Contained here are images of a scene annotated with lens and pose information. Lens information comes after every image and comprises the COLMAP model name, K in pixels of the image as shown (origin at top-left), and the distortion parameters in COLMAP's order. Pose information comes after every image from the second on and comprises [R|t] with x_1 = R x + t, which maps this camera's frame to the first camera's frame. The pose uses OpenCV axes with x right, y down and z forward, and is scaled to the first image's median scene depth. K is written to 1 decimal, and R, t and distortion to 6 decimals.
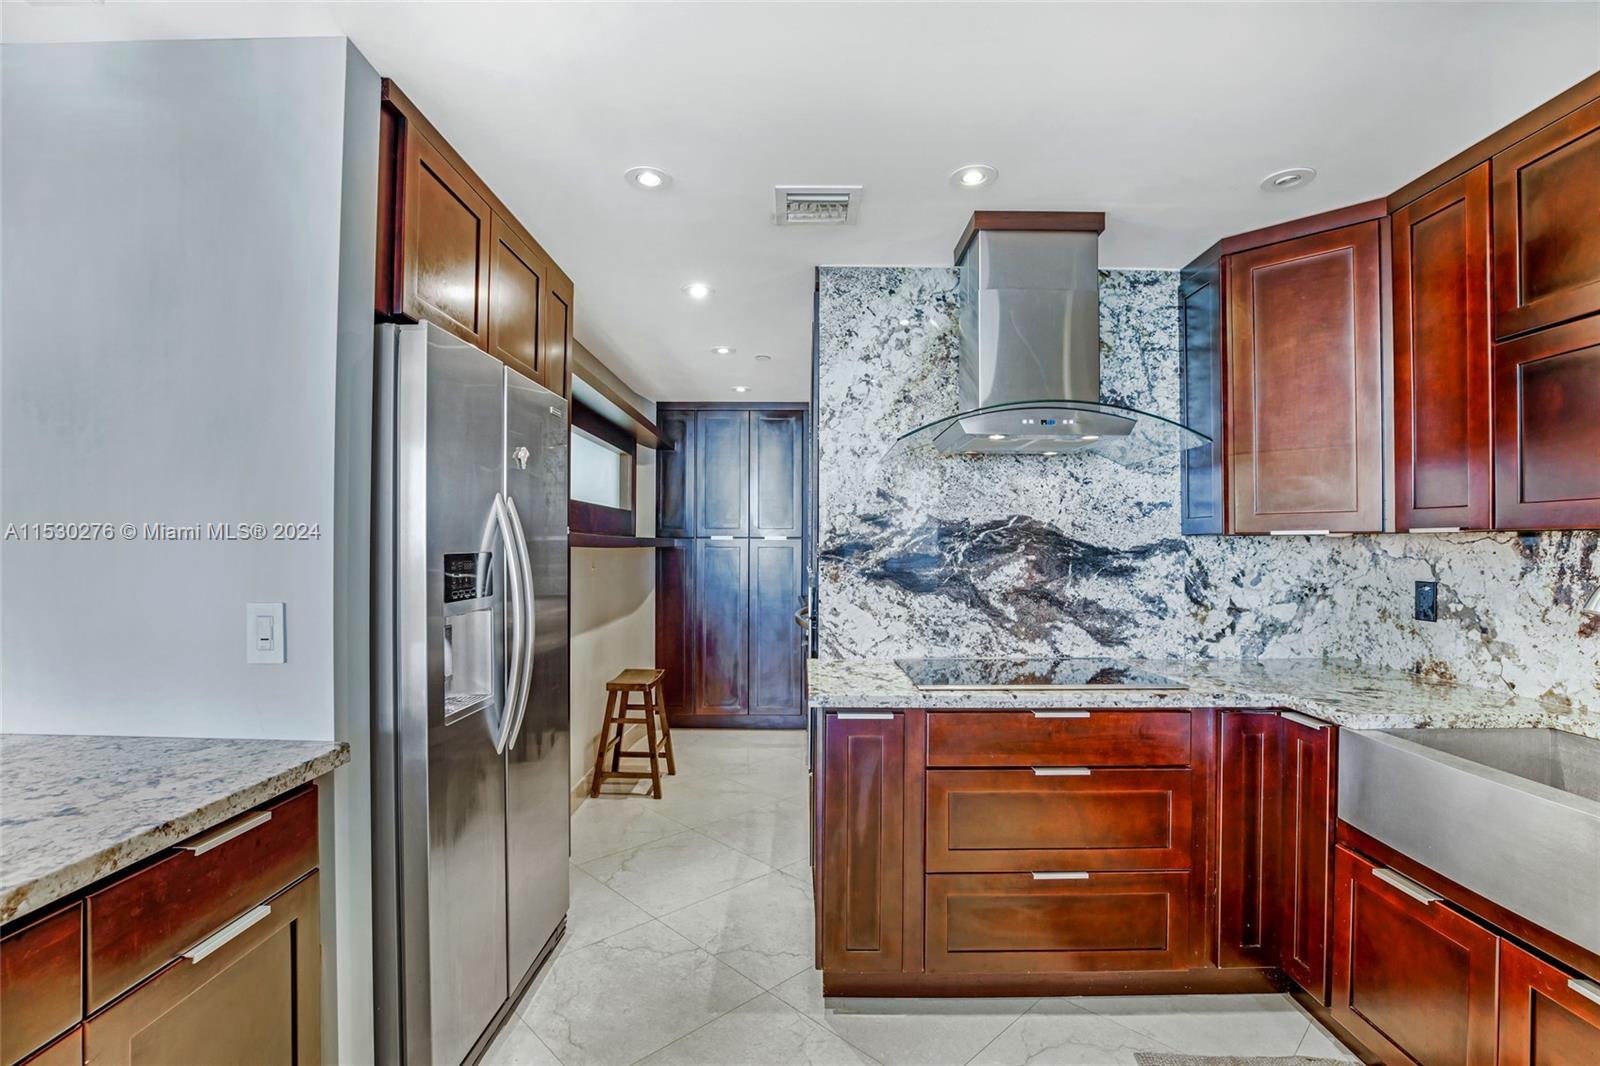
lens RADIAL K [[752.2, 0, 797.4], [0, 752.2, 541.7], [0, 0, 1]] dist [-0.040929, 0.012877]
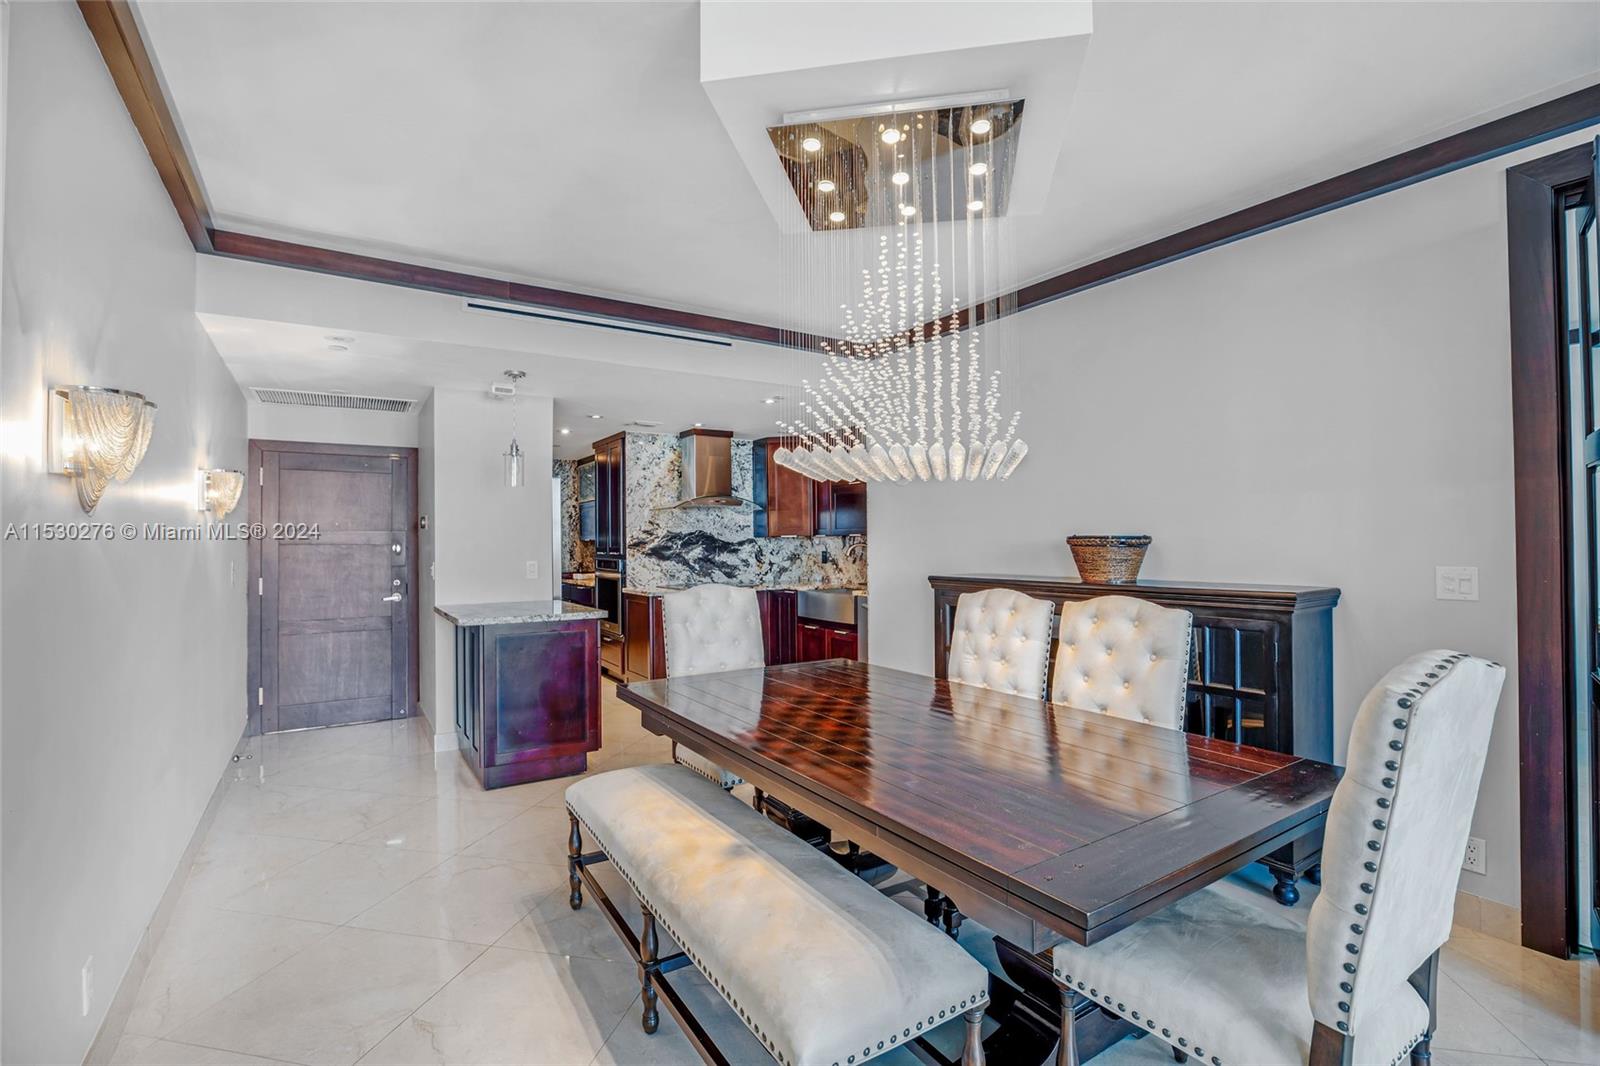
lens RADIAL K [[752.2, 0, 809.3], [0, 752.2, 540.8], [0, 0, 1]] dist [-0.040929, 0.012877]
pose [[0.829980, -0.011883, 0.557667, -0.870025], [0.010915, 0.999928, 0.005062, -0.007168], [-0.557687, 0.001886, 0.830049, -1.432099]]
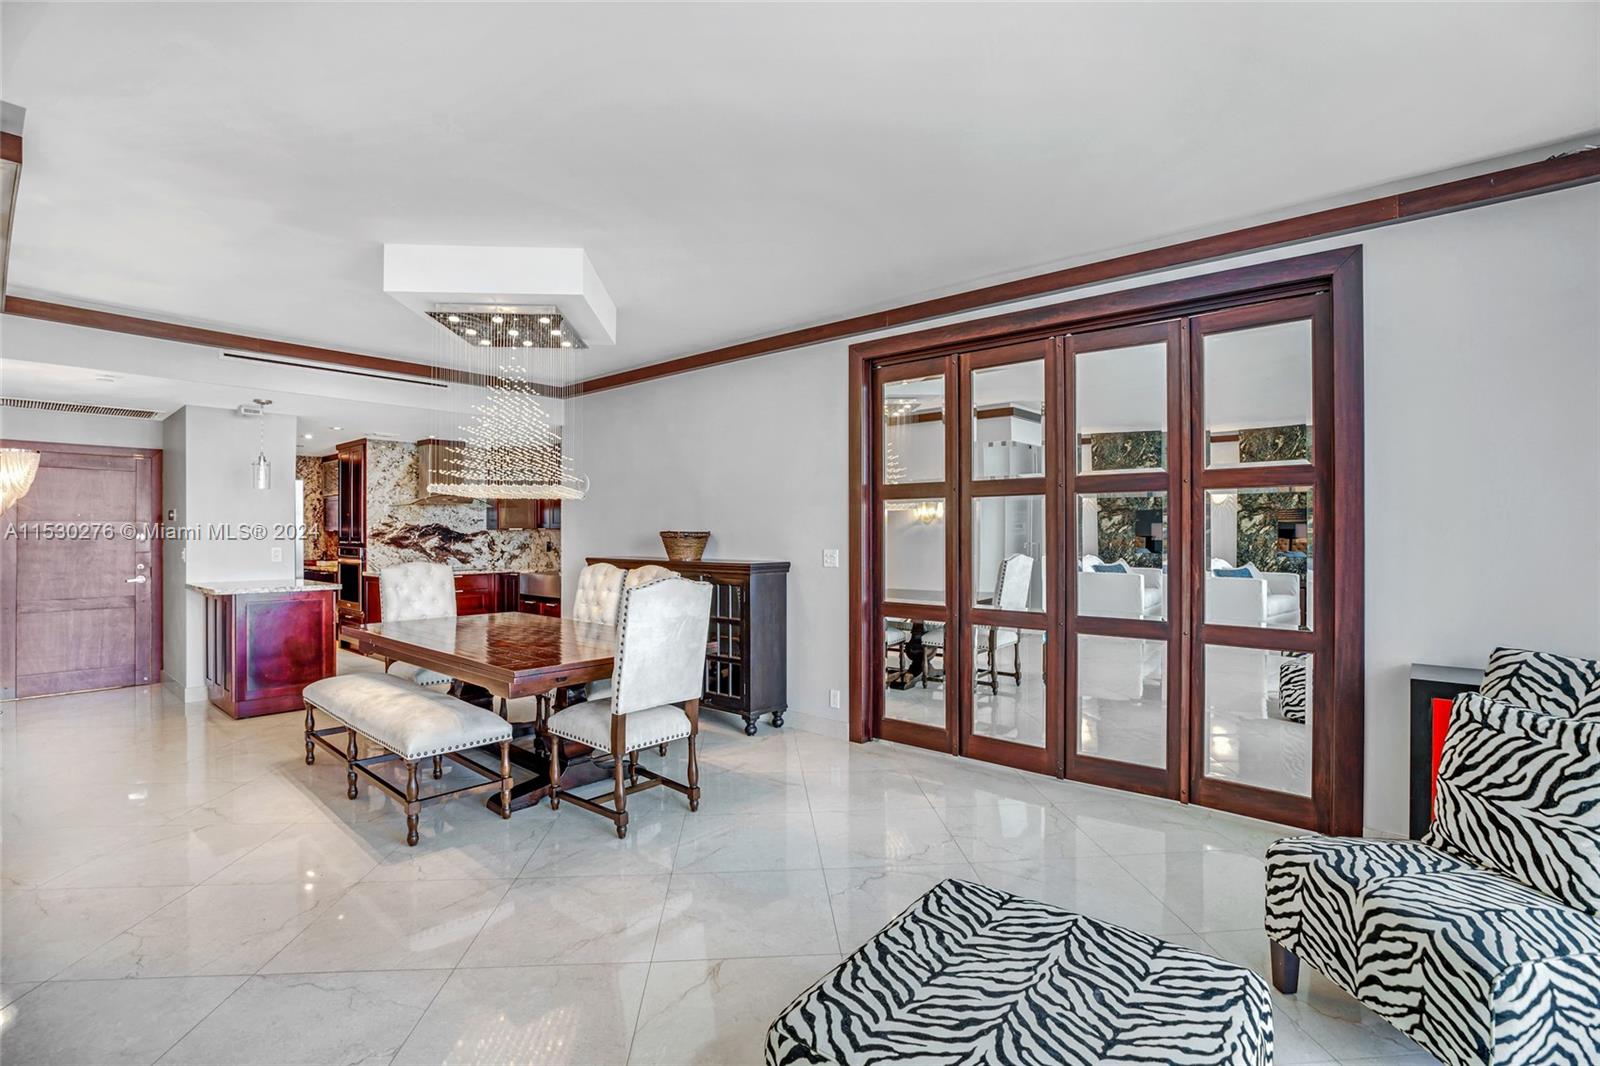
lens RADIAL K [[752.2, 0, 814.9], [0, 752.2, 535.9], [0, 0, 1]] dist [-0.040929, 0.012877]
pose [[0.642457, -0.008100, 0.766279, -1.082547], [0.001180, 0.999953, 0.009581, -0.010450], [-0.766321, -0.005252, 0.642436, -2.235110]]
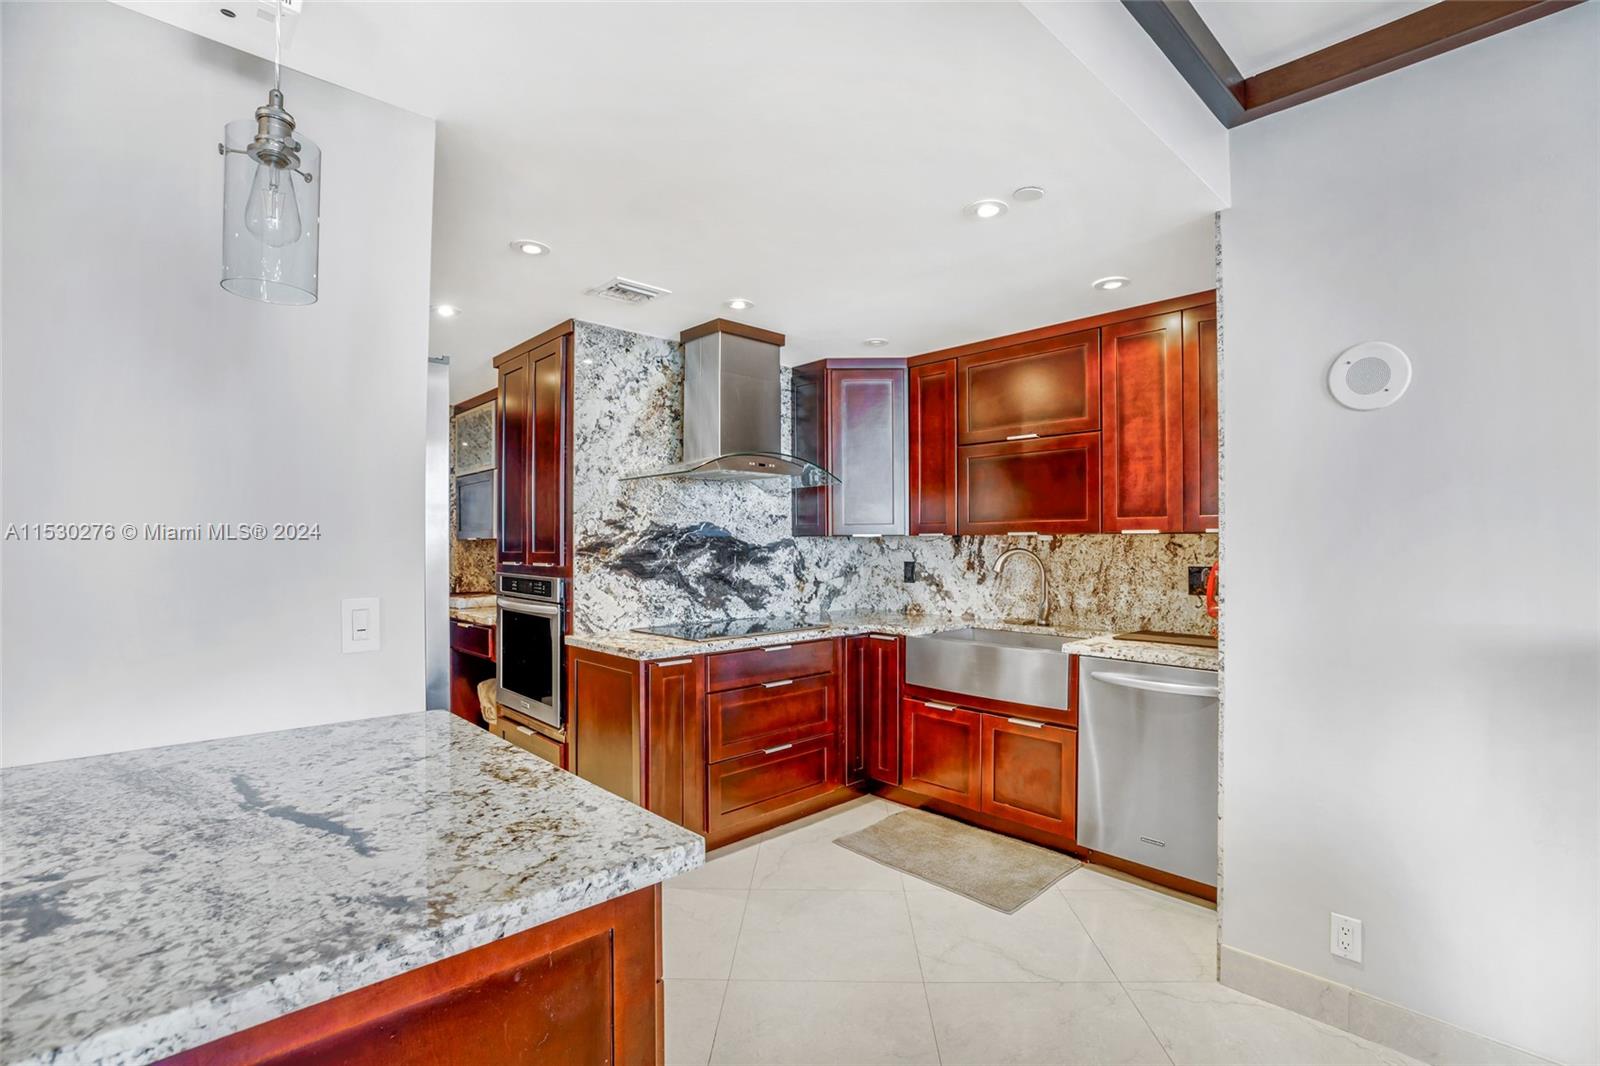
lens RADIAL K [[752.2, 0, 808.3], [0, 752.2, 539.4], [0, 0, 1]] dist [-0.040929, 0.012877]
pose [[0.715013, -0.001144, 0.699110, -0.566820], [0.000699, 0.999999, 0.000922, -0.003498], [-0.699111, -0.000171, 0.715014, -0.157591]]
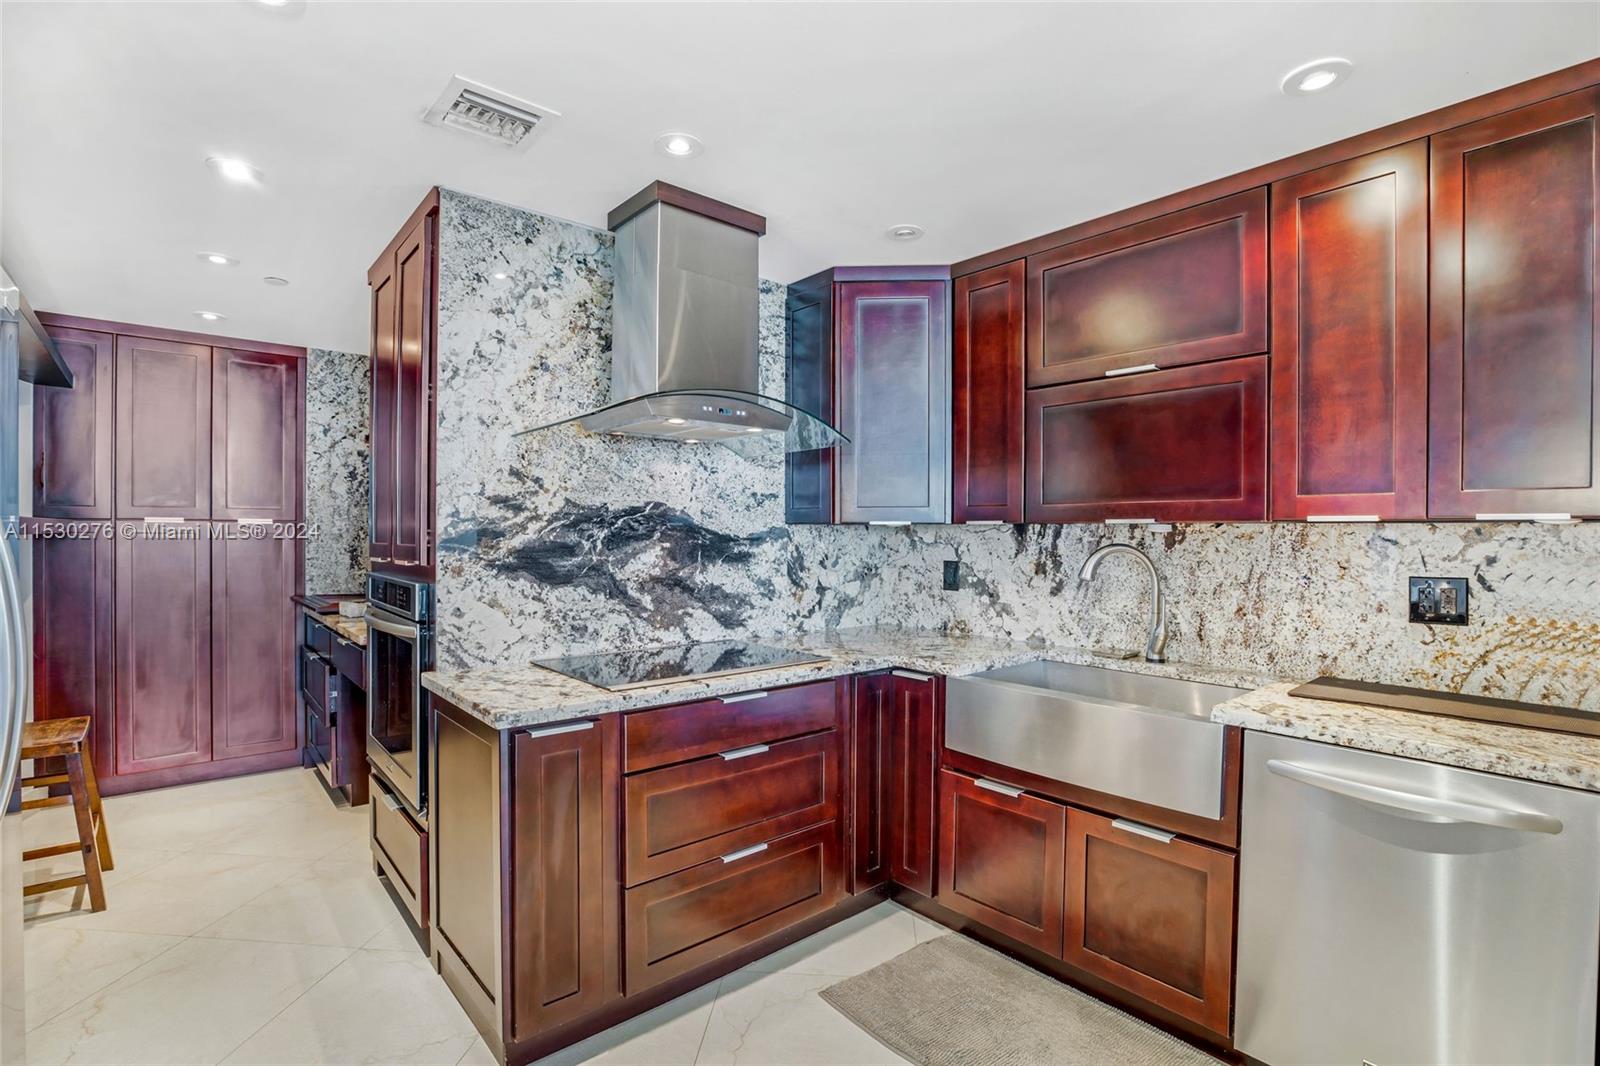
lens RADIAL K [[752.2, 0, 810.2], [0, 752.2, 539.1], [0, 0, 1]] dist [-0.040929, 0.012877]
pose [[0.745657, -0.001963, 0.666327, -0.208108], [-0.007068, 0.999916, 0.010855, 0.001306], [-0.666293, -0.012804, 0.745580, 0.132934]]
